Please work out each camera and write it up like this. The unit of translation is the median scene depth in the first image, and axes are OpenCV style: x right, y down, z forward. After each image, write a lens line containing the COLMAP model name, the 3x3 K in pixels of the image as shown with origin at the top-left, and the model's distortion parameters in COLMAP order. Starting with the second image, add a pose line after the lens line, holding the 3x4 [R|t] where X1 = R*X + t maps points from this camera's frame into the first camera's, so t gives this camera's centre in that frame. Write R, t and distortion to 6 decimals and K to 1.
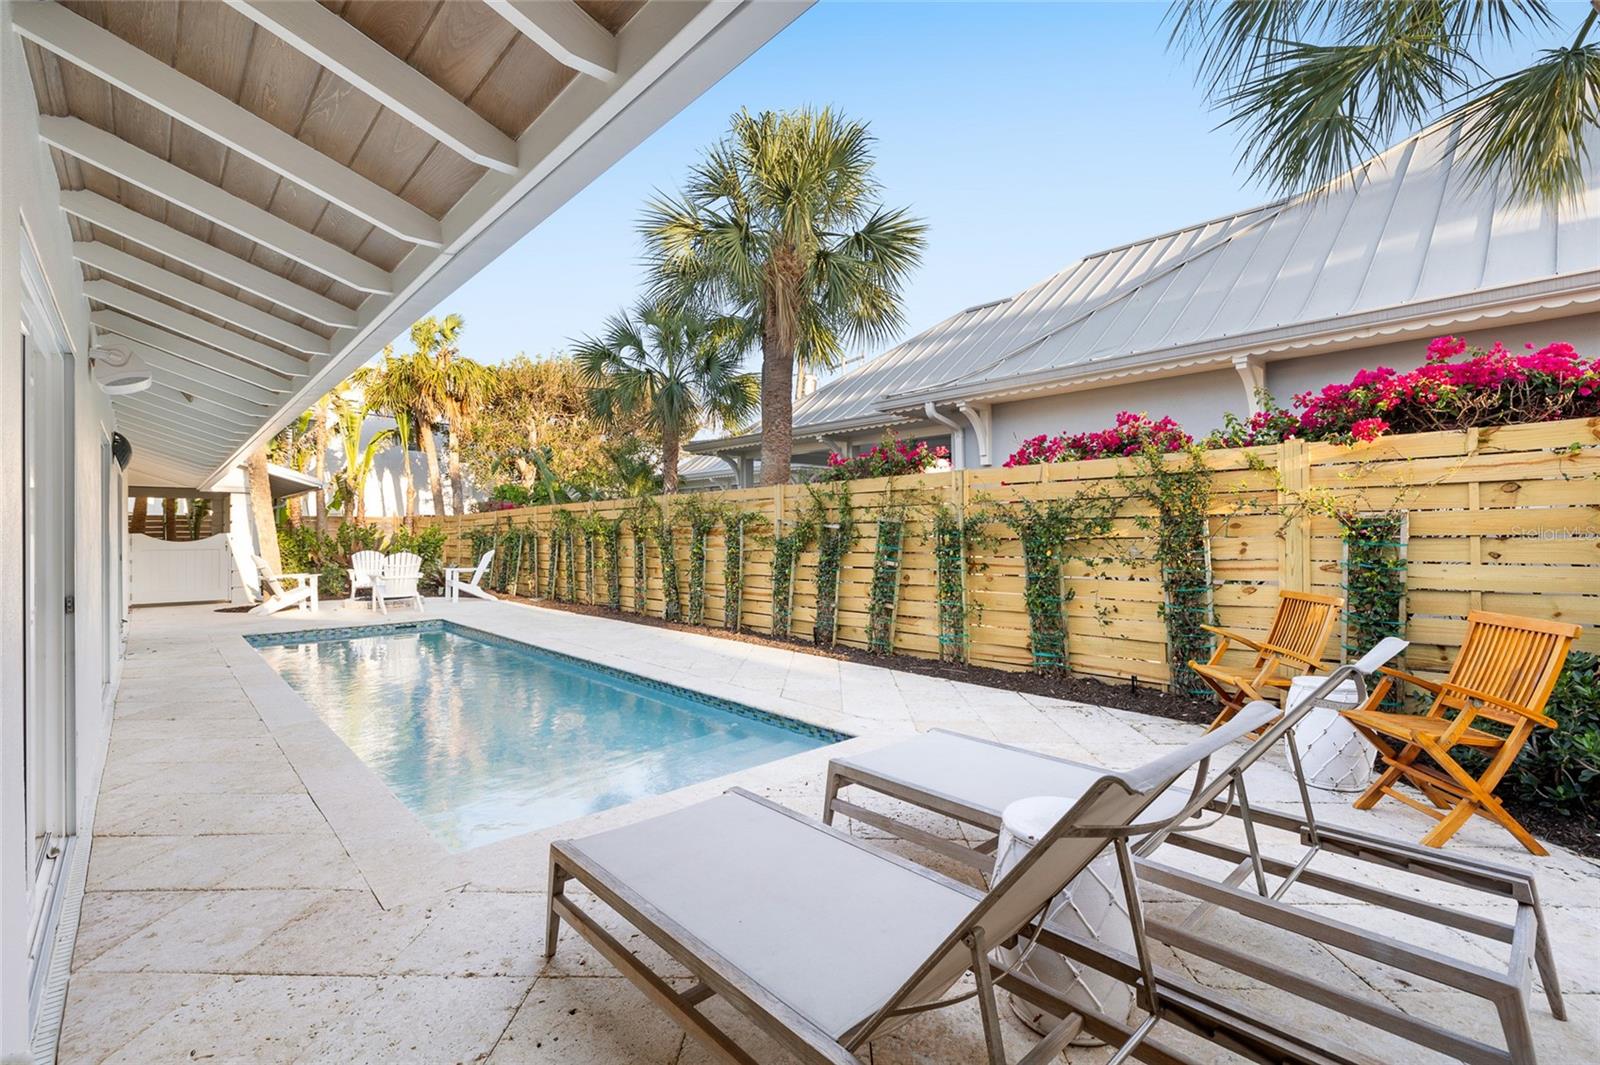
lens RADIAL K [[719.3, 0, 803.7], [0, 719.3, 537.7], [0, 0, 1]] dist [-0.002389, 0.000454]
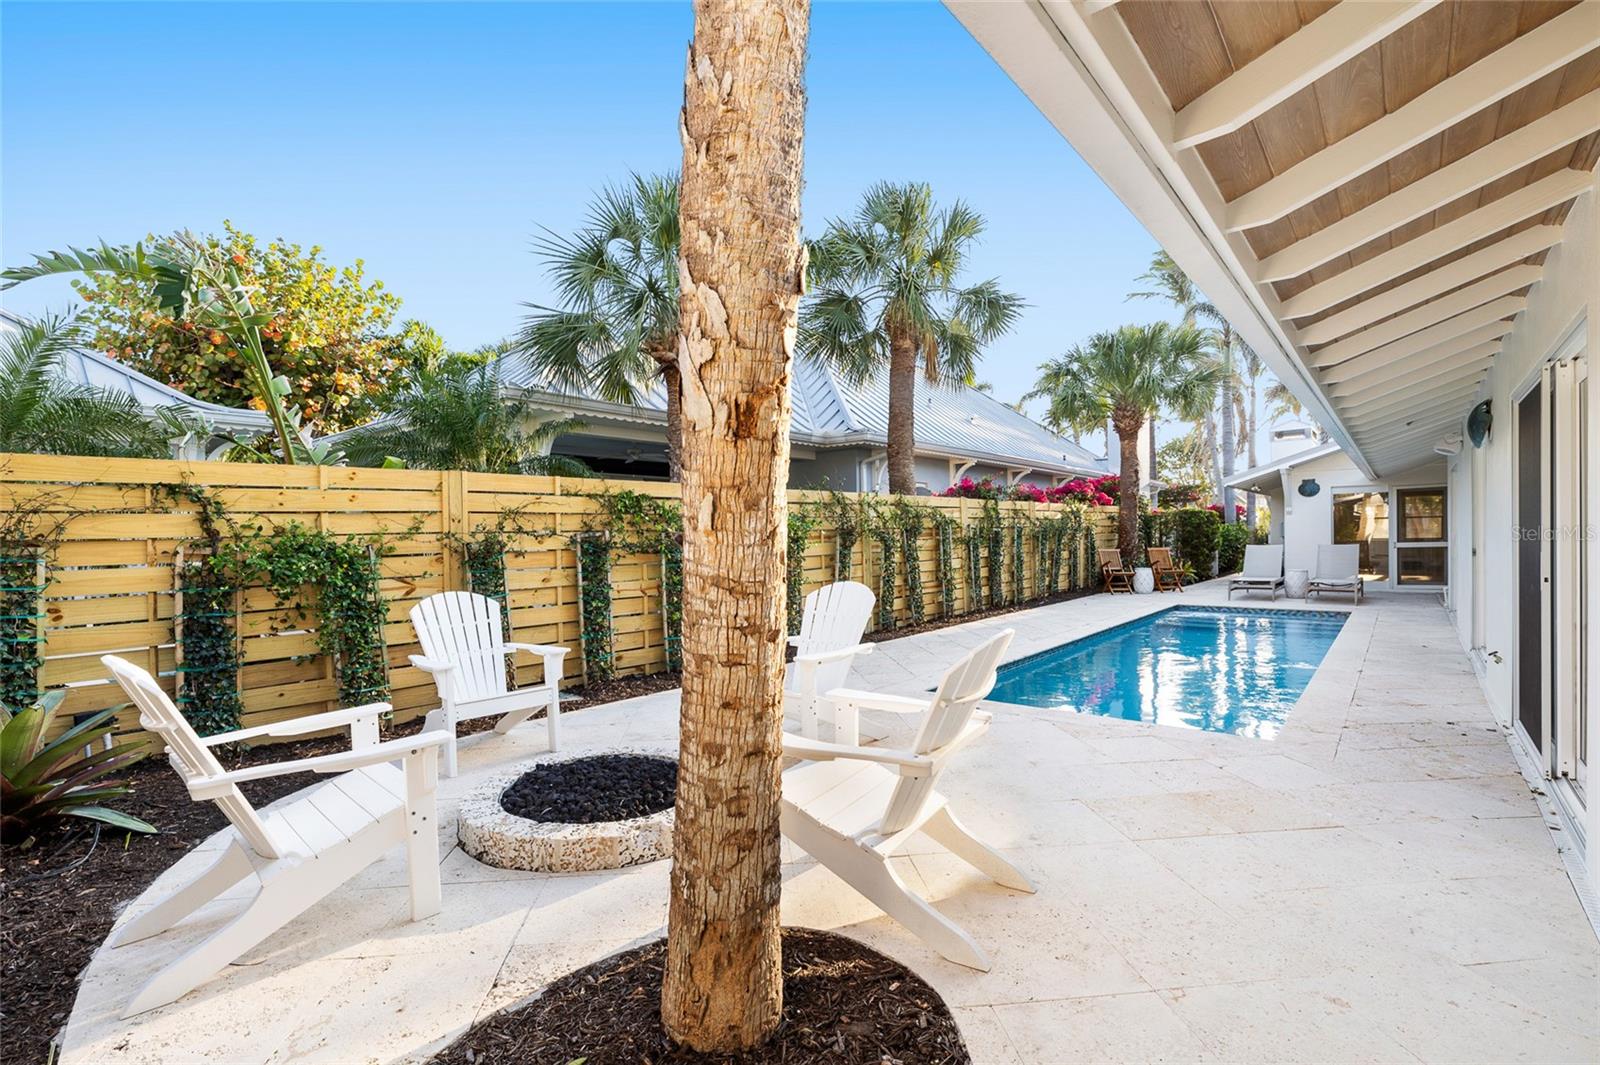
lens RADIAL K [[719.3, 0, 803.7], [0, 719.3, 537.7], [0, 0, 1]] dist [-0.002389, 0.000454]
pose [[-0.132382, 0.004206, 0.991190, -1.409070], [0.020569, 0.999787, -0.001495, -0.003819], [-0.990985, 0.020190, -0.132441, 1.580314]]
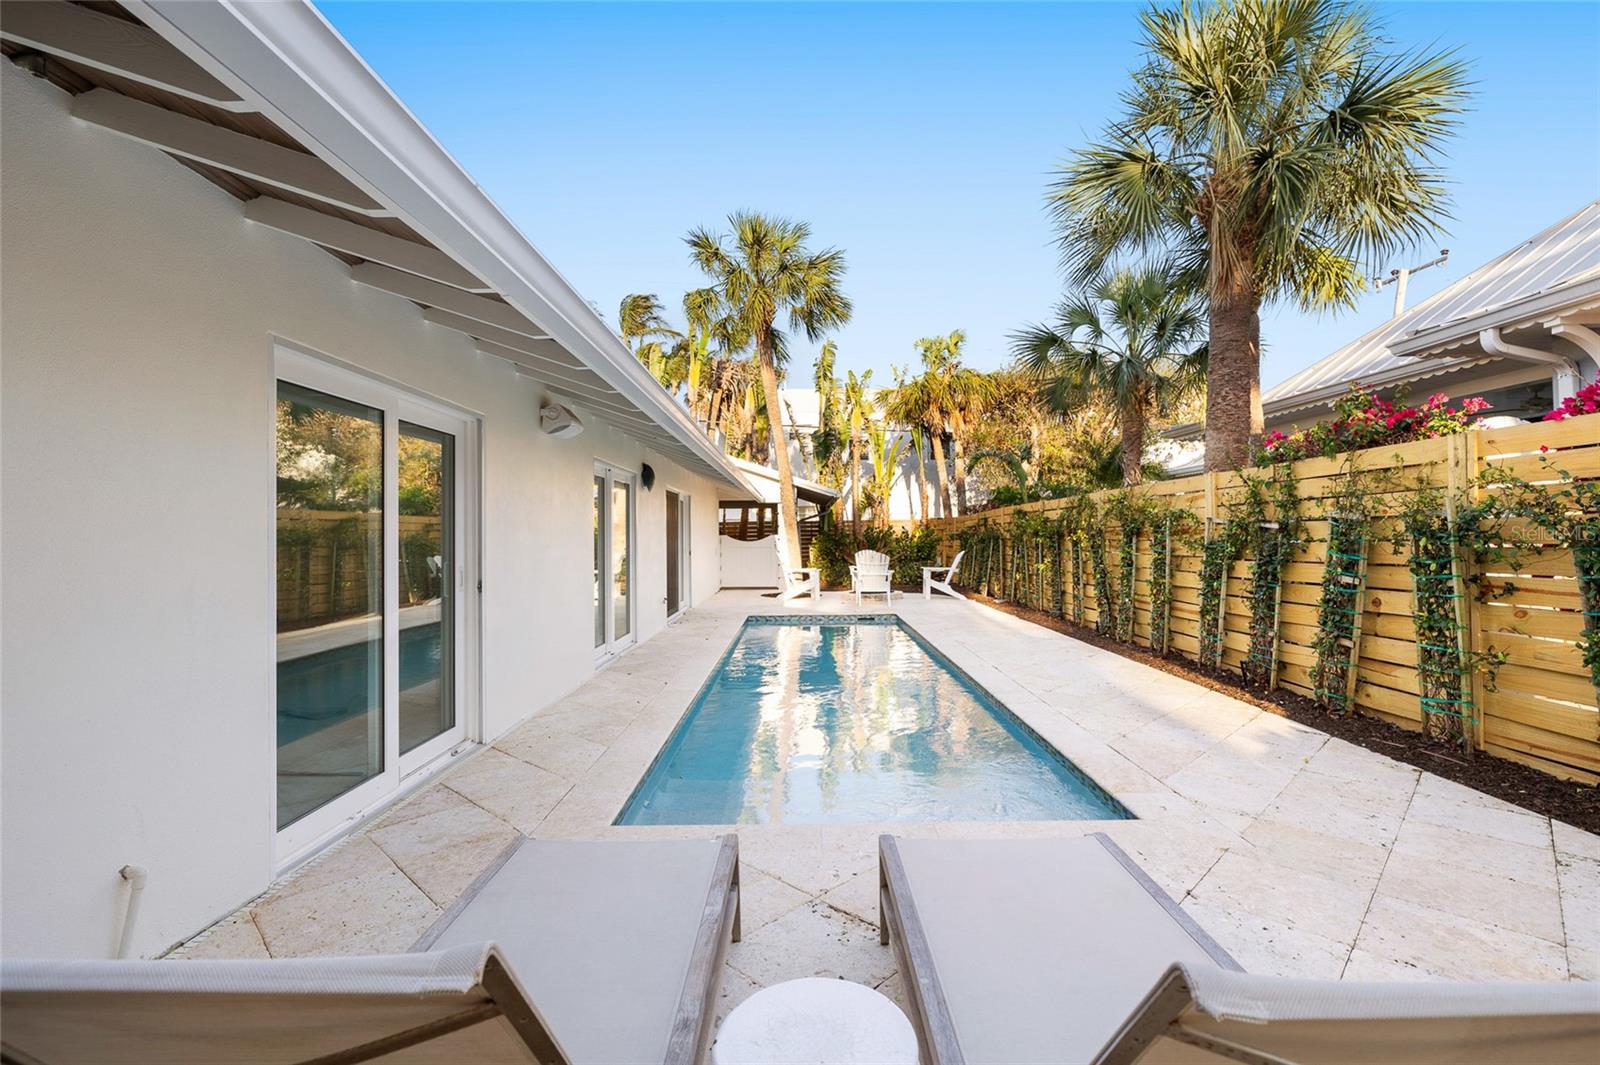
lens RADIAL K [[719.3, 0, 803.7], [0, 719.3, 537.7], [0, 0, 1]] dist [-0.002389, 0.000454]
pose [[0.738350, 0.001299, -0.674416, 0.177764], [-0.001304, 0.999999, 0.000499, -0.003236], [0.674416, 0.000511, 0.738351, 0.137134]]
